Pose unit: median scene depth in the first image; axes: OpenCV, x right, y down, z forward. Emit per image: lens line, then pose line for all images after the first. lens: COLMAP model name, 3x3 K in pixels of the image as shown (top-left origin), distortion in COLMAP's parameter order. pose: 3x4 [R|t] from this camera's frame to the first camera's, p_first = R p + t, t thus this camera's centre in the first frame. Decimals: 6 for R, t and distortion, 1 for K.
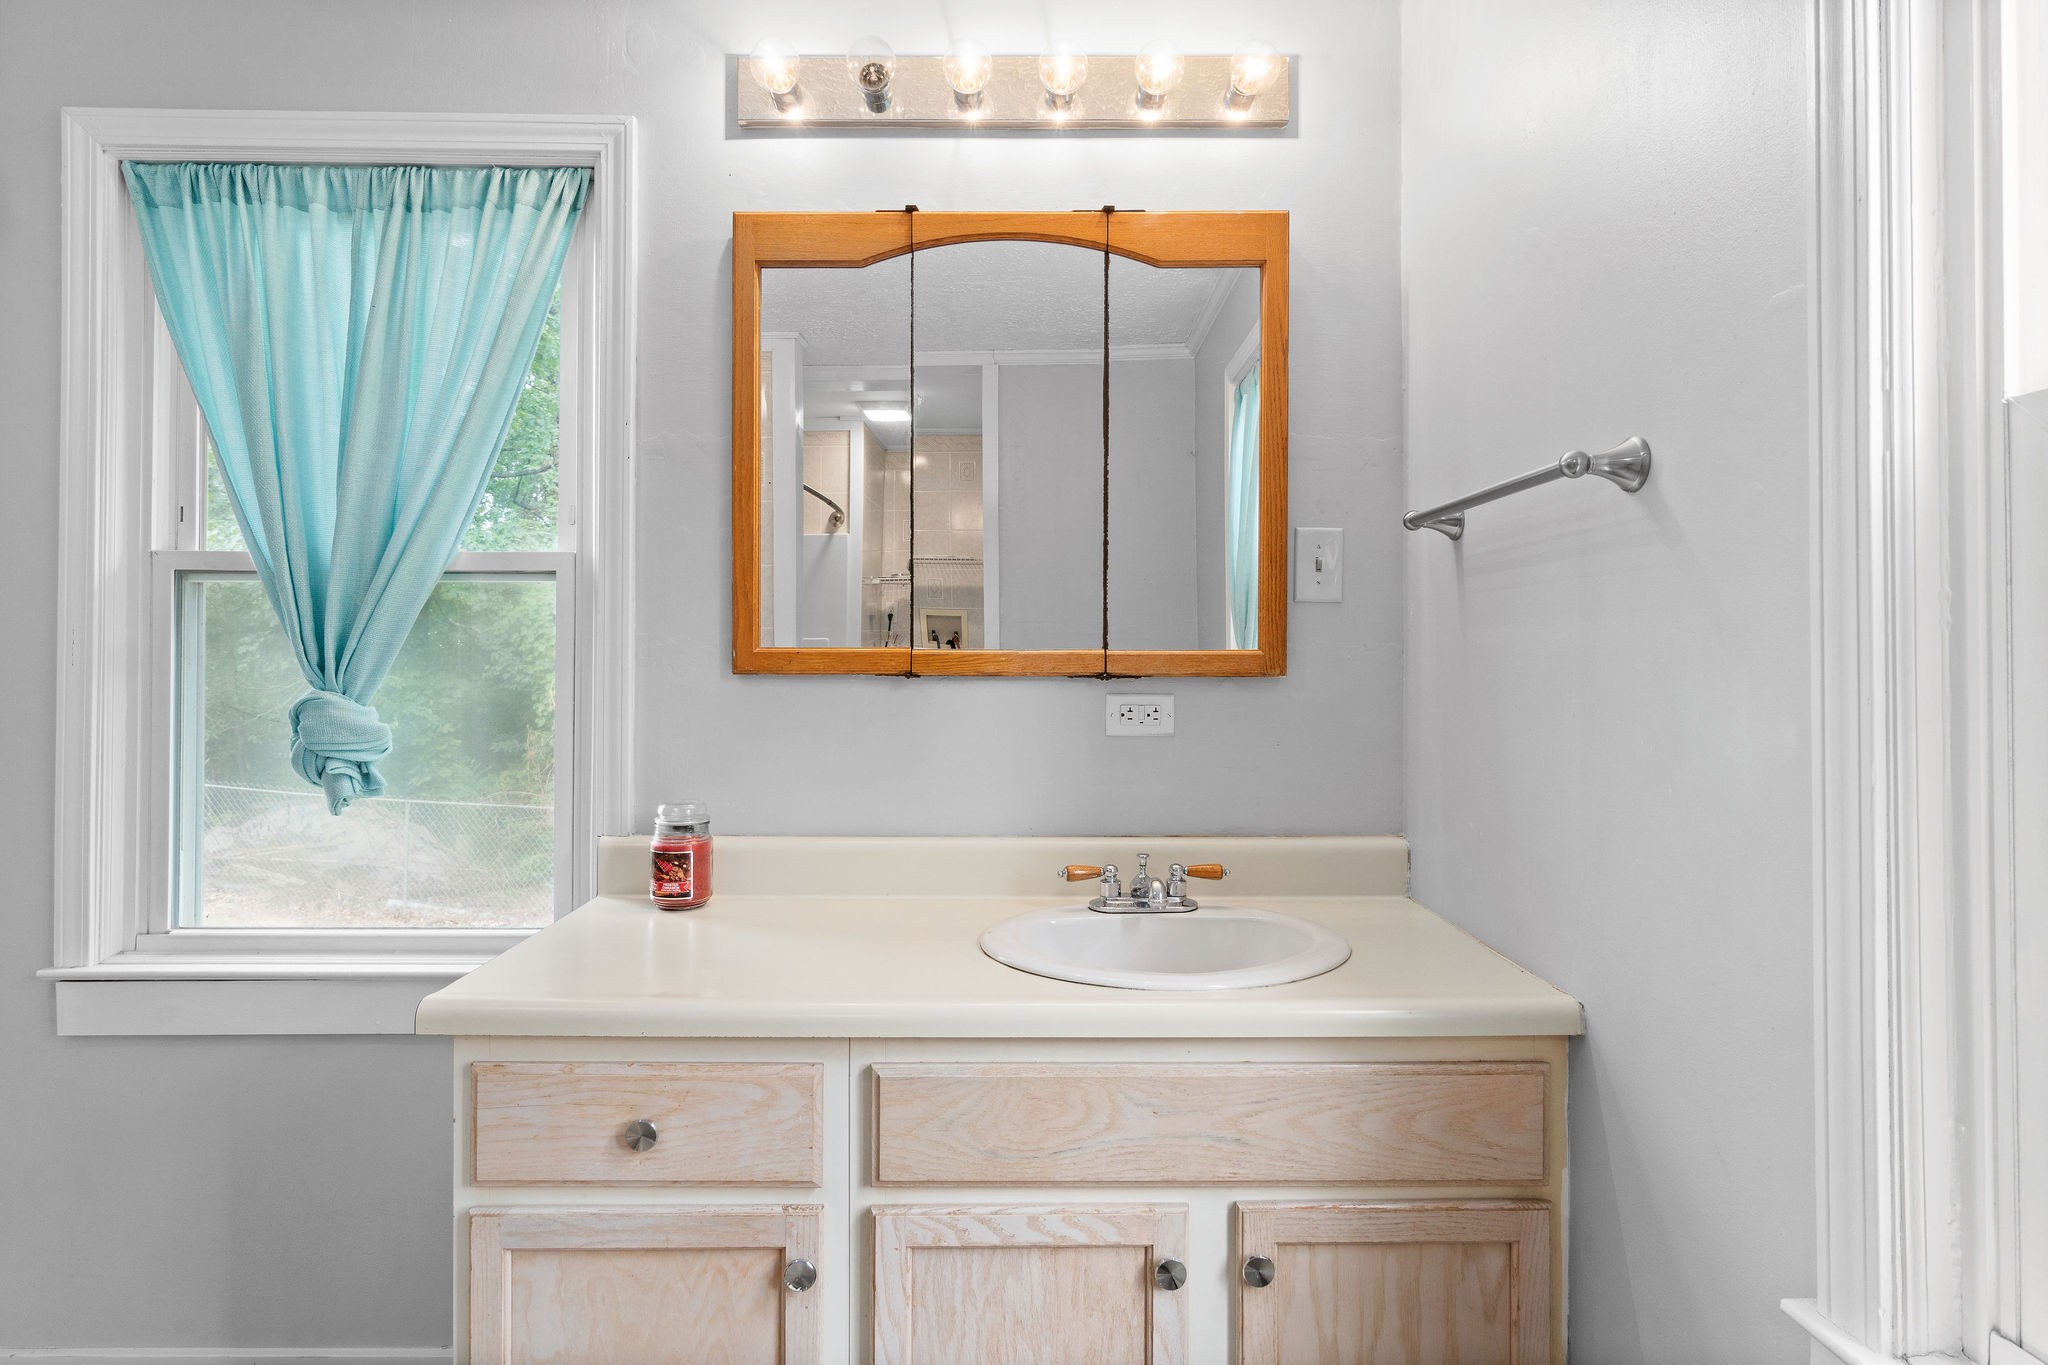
lens RADIAL K [[1049.5, 0, 1024.7], [0, 1049.5, 650.1], [0, 0, 1]] dist [0.004614, 0.000282]
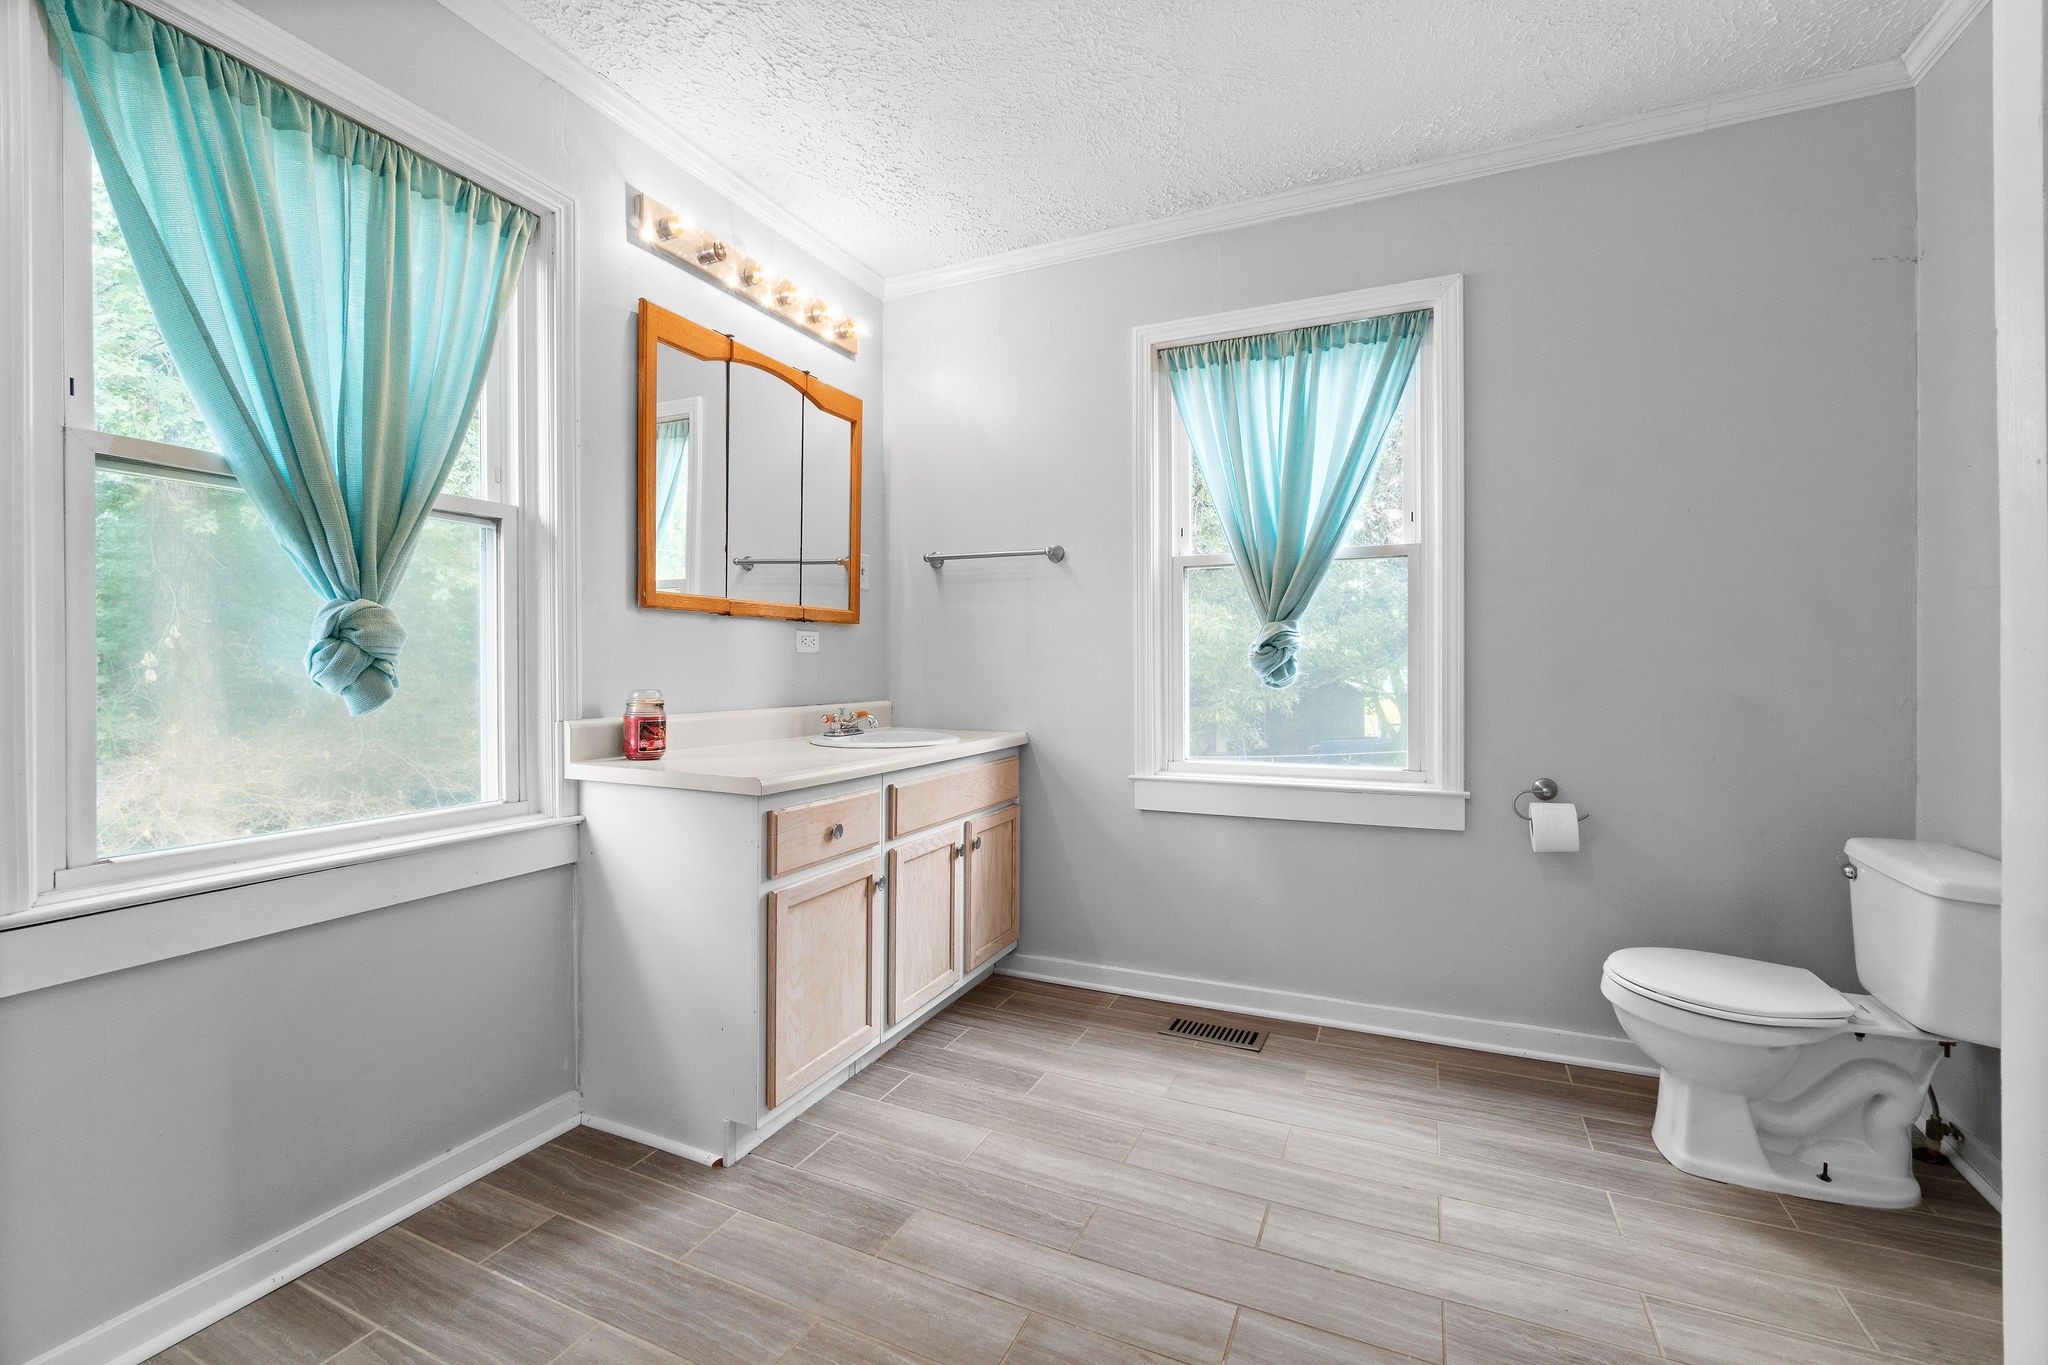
lens RADIAL K [[883.8, 0, 996.9], [0, 883.8, 644.6], [0, 0, 1]] dist [0.001437, 0.000028]
pose [[0.437441, 0.020346, 0.899017, -1.183829], [-0.014737, 0.999772, -0.015455, 0.087408], [-0.899126, -0.006488, 0.437641, -0.003502]]
